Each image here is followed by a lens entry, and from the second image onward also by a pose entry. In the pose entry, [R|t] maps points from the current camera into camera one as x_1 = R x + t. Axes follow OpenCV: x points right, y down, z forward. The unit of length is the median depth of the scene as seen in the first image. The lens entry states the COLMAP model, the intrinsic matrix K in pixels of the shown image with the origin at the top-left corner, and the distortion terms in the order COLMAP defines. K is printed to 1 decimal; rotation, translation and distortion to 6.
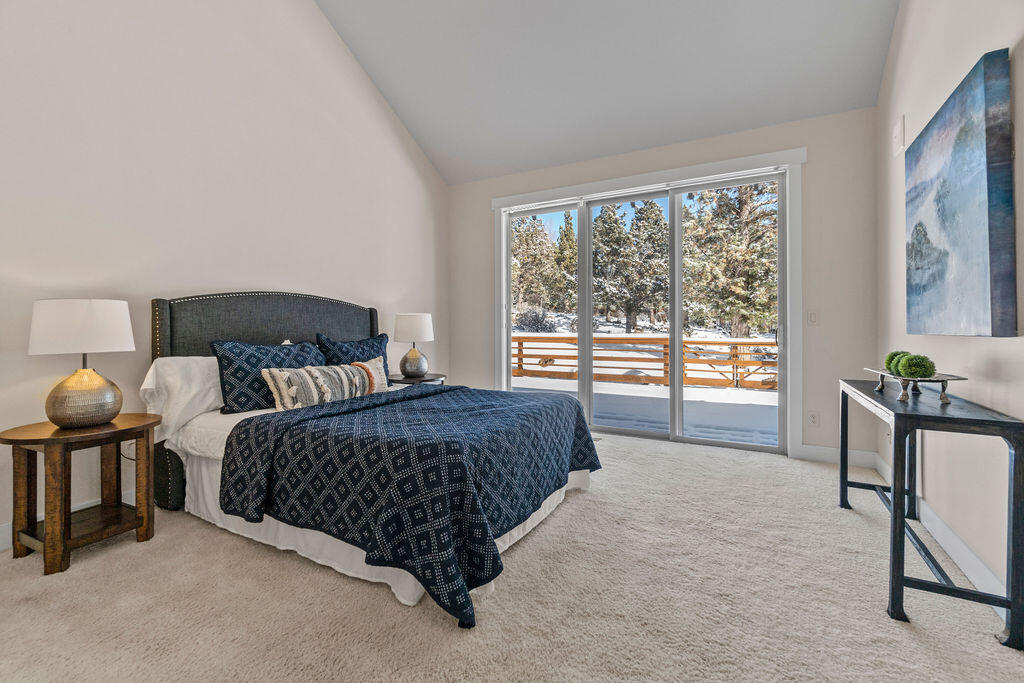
lens RADIAL K [[443.0, 0, 517.5], [0, 443.0, 323.4], [0, 0, 1]] dist [-0.003687, -0.000135]
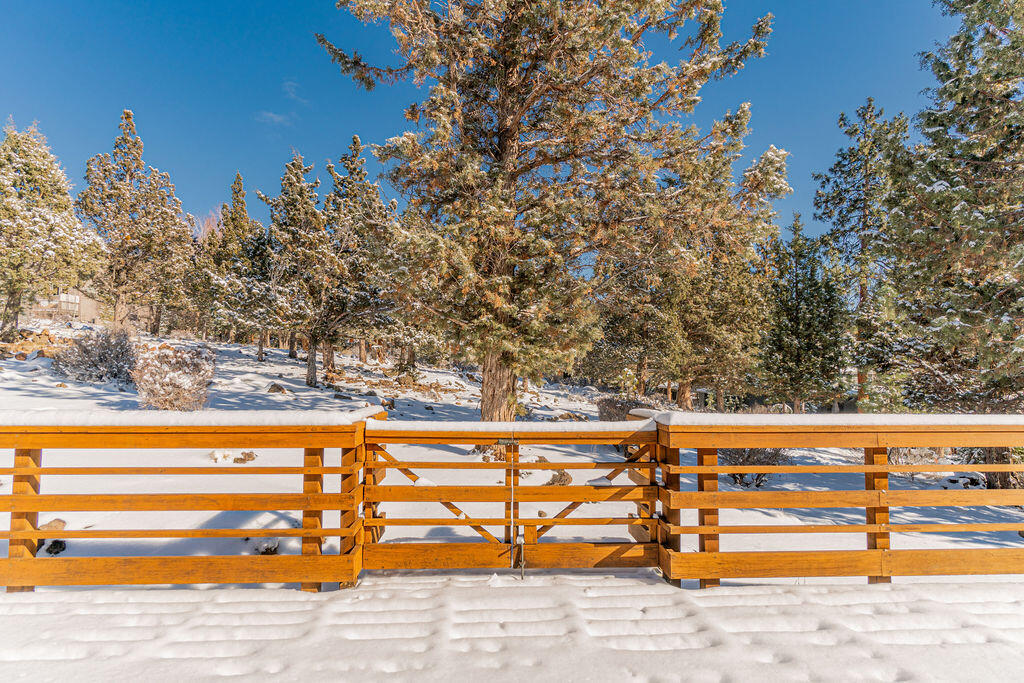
lens RADIAL K [[557.0, 0, 514.0], [0, 557.0, 345.2], [0, 0, 1]] dist [-0.015063, 0.000369]
pose [[0.858479, 0.024316, 0.512272, 0.193894], [-0.011378, 0.999533, -0.028378, -0.009333], [-0.512723, 0.018534, 0.858354, 0.451984]]
